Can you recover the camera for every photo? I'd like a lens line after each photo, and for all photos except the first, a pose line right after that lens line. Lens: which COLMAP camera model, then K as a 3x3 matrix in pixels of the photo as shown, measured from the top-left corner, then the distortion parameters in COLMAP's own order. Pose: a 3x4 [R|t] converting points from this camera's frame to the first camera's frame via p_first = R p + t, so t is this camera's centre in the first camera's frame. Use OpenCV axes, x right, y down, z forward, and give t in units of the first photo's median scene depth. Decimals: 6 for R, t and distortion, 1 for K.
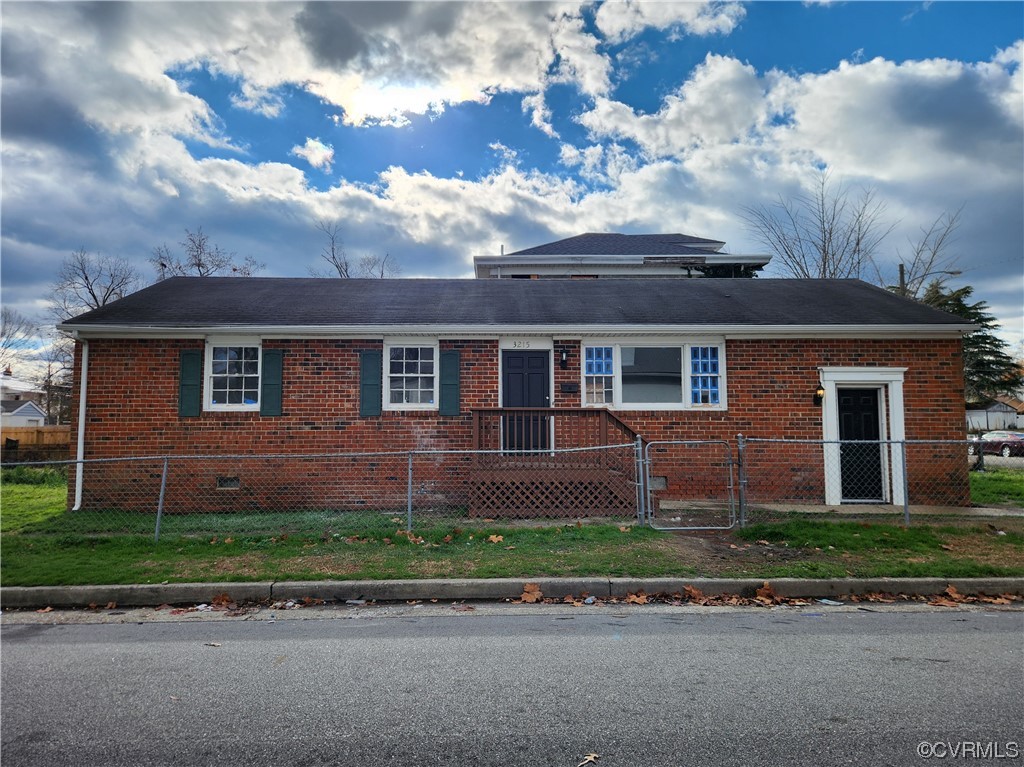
lens RADIAL K [[697.8, 0, 511.8], [0, 697.8, 382.0], [0, 0, 1]] dist [0.010834, 0.001266]
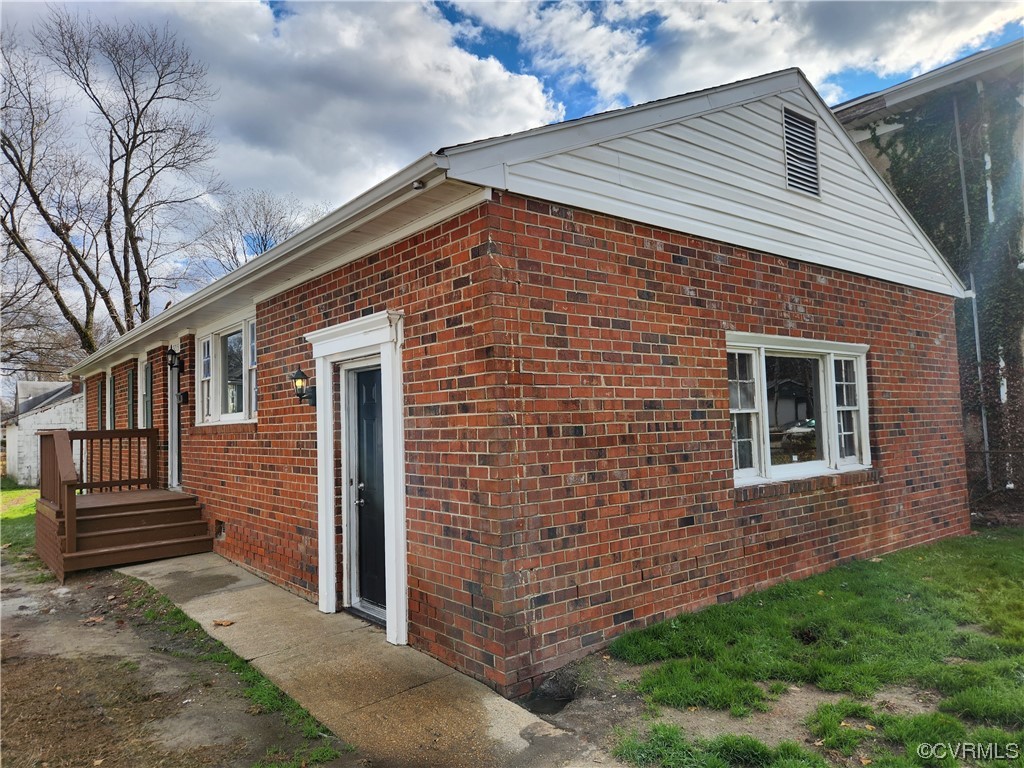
lens RADIAL K [[697.8, 0, 512.3], [0, 697.8, 384.0], [0, 0, 1]] dist [0.010834, 0.001266]
pose [[0.621544, -0.065143, -0.780666, 0.919642], [0.092678, 0.995653, -0.009295, 0.033146], [0.777878, -0.066573, 0.624879, 0.790814]]
